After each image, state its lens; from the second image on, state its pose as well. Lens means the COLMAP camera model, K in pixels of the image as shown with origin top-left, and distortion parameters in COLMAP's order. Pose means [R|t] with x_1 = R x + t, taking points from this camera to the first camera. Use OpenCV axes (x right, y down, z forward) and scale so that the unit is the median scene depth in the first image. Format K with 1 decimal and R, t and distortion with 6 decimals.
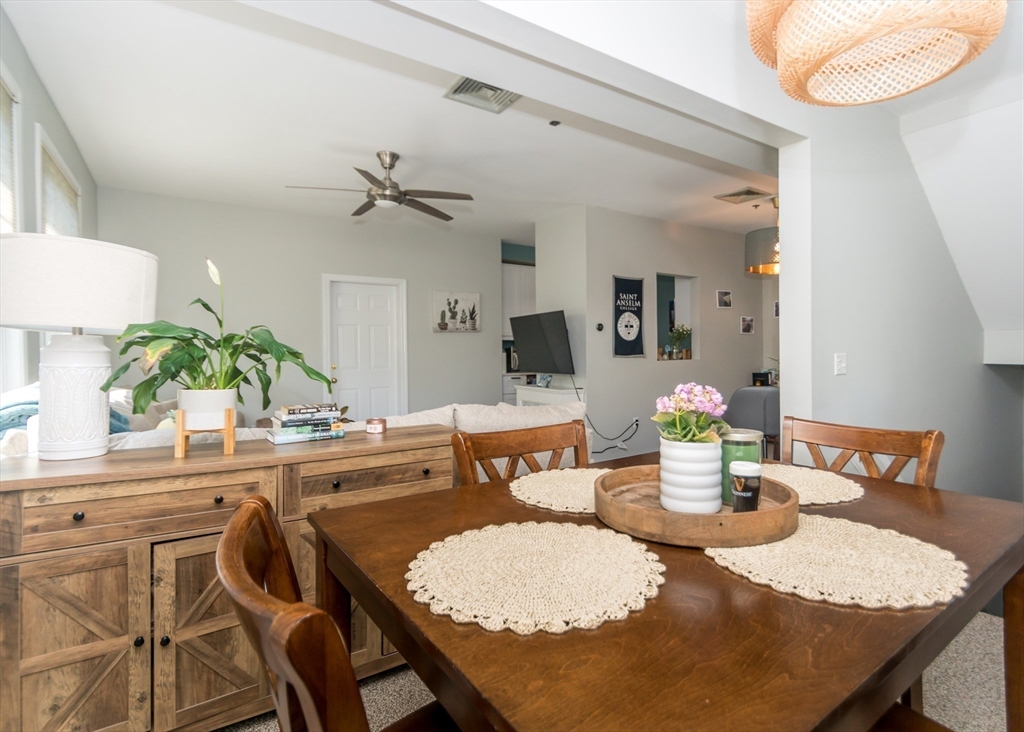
lens RADIAL K [[520.9, 0, 538.8], [0, 520.9, 334.1], [0, 0, 1]] dist [0.002556, 0.000568]
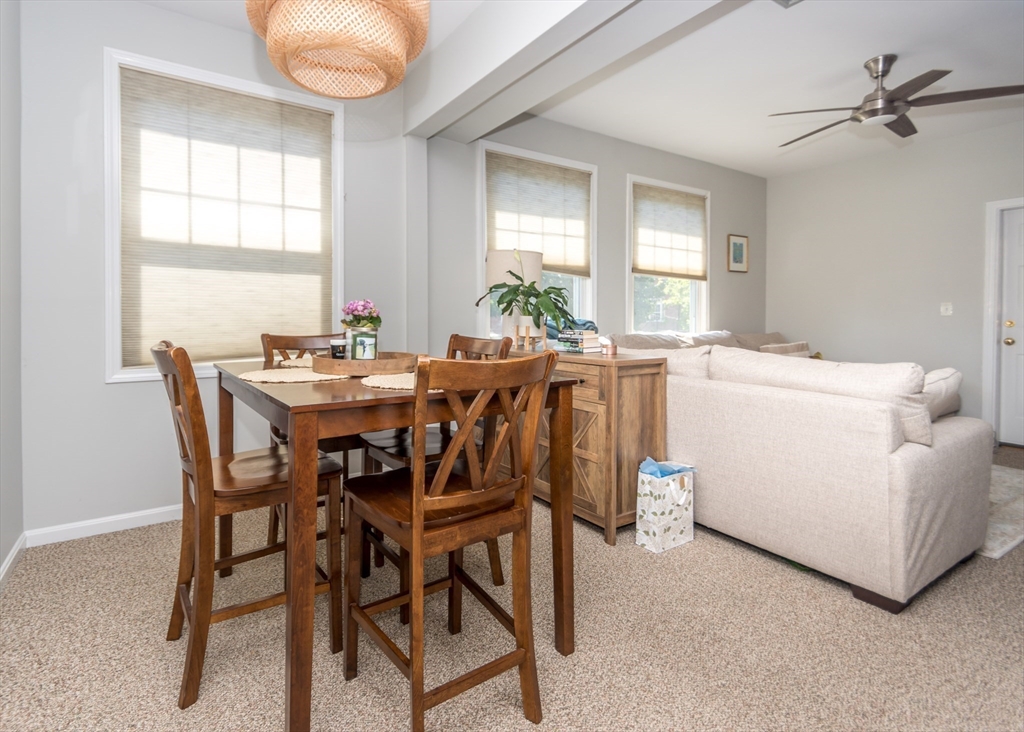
lens RADIAL K [[518.1, 0, 512.9], [0, 518.1, 318.8], [0, 0, 1]] dist [0.029107, 0.000258]
pose [[0.001785, 0.012074, -0.999926, 1.114565], [0.028884, 0.999509, 0.012121, 0.077313], [0.999581, -0.028904, 0.001436, 0.804219]]
